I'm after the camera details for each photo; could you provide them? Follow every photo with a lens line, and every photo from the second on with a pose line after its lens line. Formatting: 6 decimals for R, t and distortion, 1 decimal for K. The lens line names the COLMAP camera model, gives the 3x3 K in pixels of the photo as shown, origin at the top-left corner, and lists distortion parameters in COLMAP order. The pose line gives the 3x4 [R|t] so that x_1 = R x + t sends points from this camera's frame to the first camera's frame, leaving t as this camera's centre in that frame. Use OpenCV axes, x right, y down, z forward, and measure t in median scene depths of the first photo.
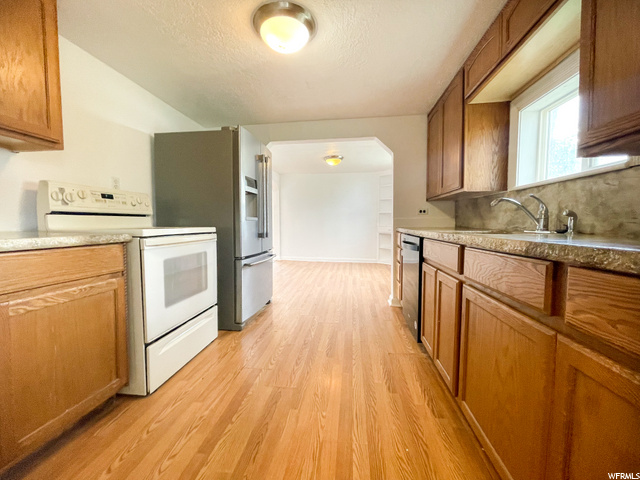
lens RADIAL K [[266.3, 0, 320.0], [0, 266.3, 240.0], [0, 0, 1]] dist [-0.002183, -0.000065]
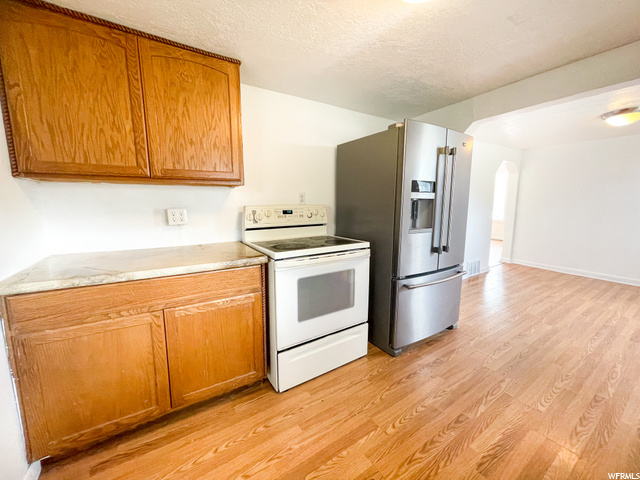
lens RADIAL K [[257.6, 0, 320.0], [0, 257.6, 240.0], [0, 0, 1]] dist [-0.001603, 0.000113]
pose [[0.642655, 0.107733, -0.758543, 0.194628], [-0.044183, 0.993628, 0.103689, -0.157798], [0.764880, -0.033122, 0.643320, 0.331199]]
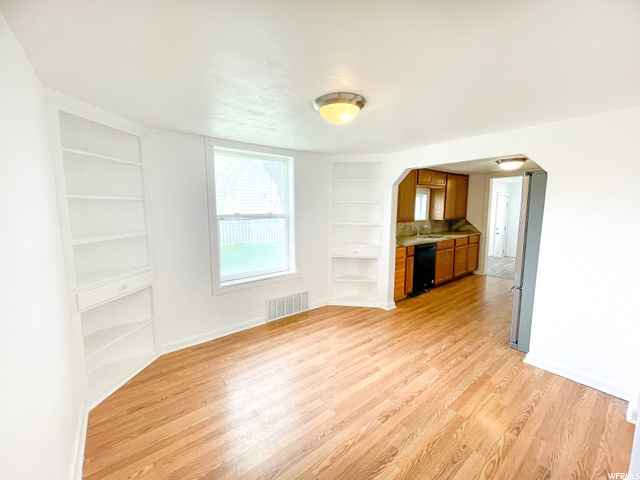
lens RADIAL K [[266.3, 0, 320.0], [0, 266.3, 240.0], [0, 0, 1]] dist [-0.002183, -0.000065]
pose [[-0.713148, -0.084201, 0.695939, -0.528324], [0.045556, 0.985095, 0.165869, -0.469521], [-0.699532, 0.149993, -0.698682, 3.354867]]
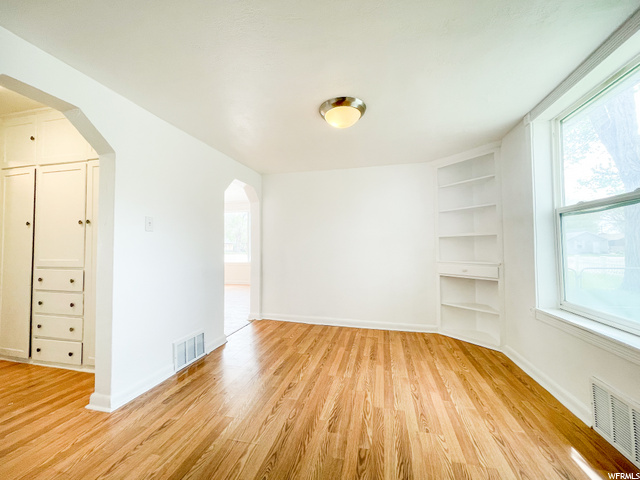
lens RADIAL K [[266.3, 0, 320.0], [0, 266.3, 240.0], [0, 0, 1]] dist [-0.002183, -0.000065]
pose [[0.993912, -0.007645, -0.109913, 0.155246], [-0.002338, 0.995902, -0.090408, -0.158727], [0.110153, 0.090114, 0.989821, 1.520891]]
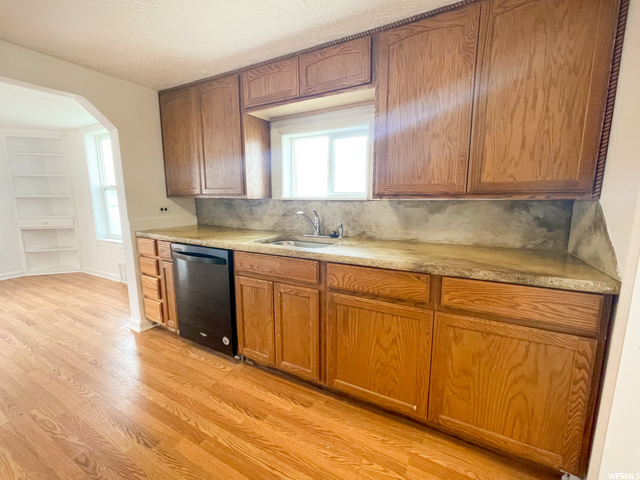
lens RADIAL K [[272.0, 0, 320.0], [0, 272.0, 240.0], [0, 0, 1]] dist [-0.002214, -0.000155]
pose [[0.369107, -0.144330, 0.918111, -0.370933], [0.057591, 0.989522, 0.132402, -0.151520], [-0.927601, 0.004005, 0.373552, 0.342846]]
